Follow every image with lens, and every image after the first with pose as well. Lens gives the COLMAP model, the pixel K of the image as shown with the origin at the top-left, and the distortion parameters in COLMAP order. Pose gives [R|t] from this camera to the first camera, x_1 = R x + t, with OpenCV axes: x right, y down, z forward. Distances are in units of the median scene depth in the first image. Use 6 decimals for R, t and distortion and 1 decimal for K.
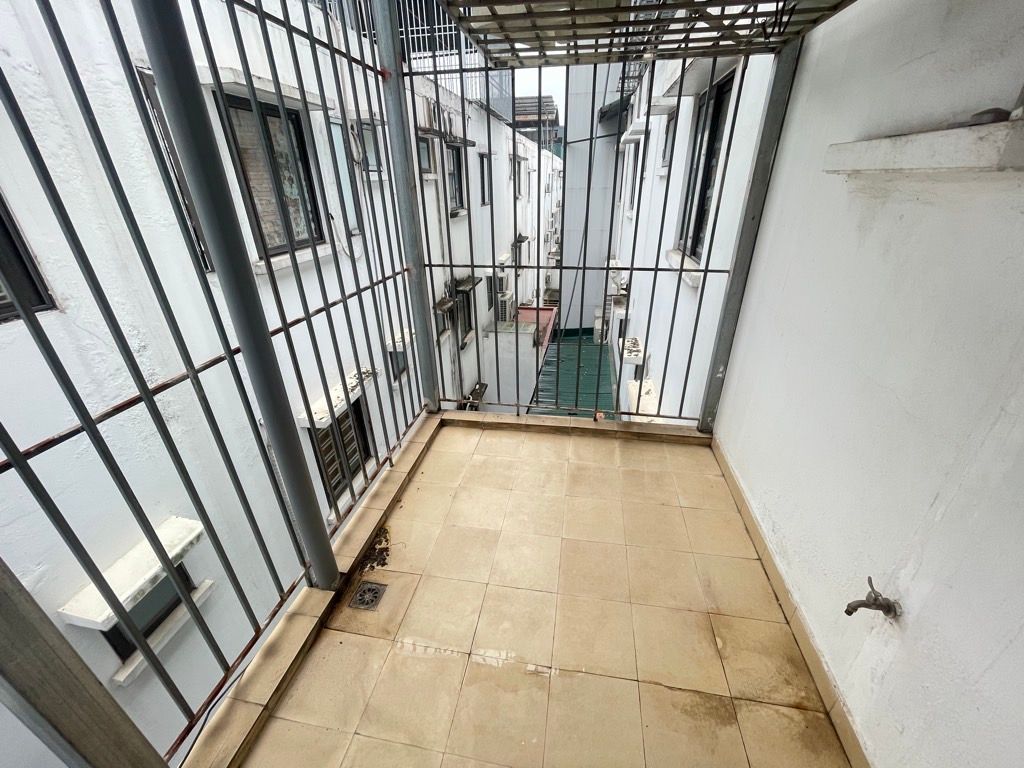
lens RADIAL K [[413.6, 0, 512.9], [0, 413.6, 384.6], [0, 0, 1]] dist [-0.002492, 0.000541]
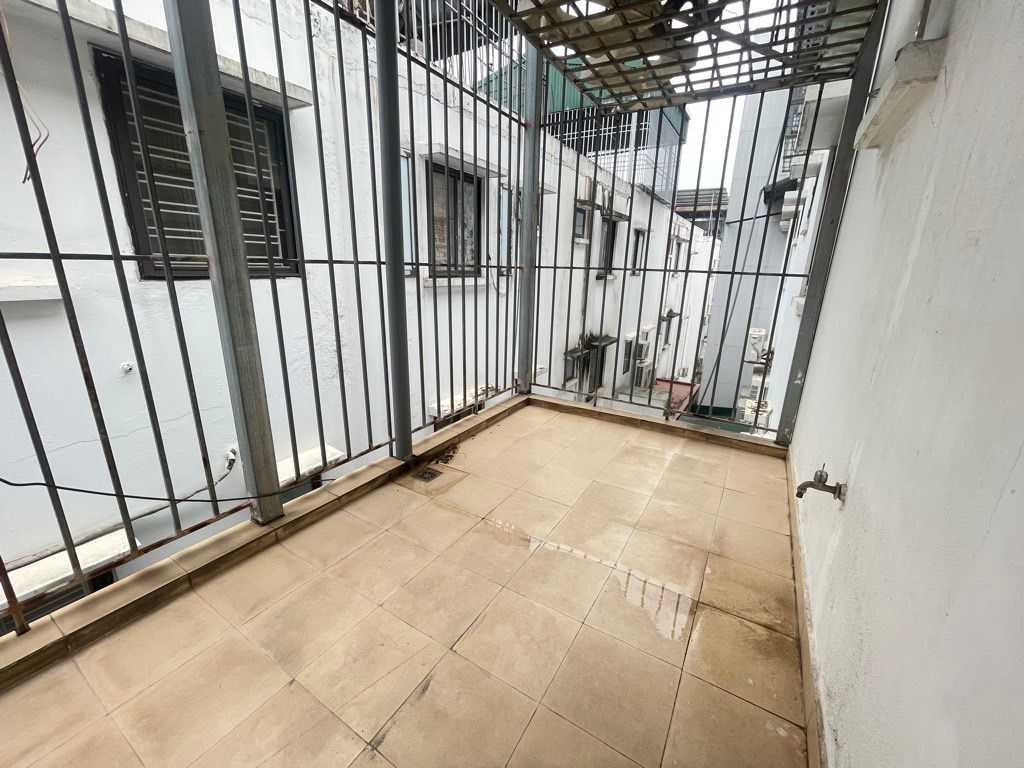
lens RADIAL K [[413.6, 0, 513.5], [0, 413.6, 382.6], [0, 0, 1]] dist [-0.002492, 0.000541]
pose [[0.931265, 0.139398, -0.336621, 0.176818], [-0.198248, 0.969041, -0.147167, 0.224771], [0.305685, 0.203786, 0.930069, -0.101217]]
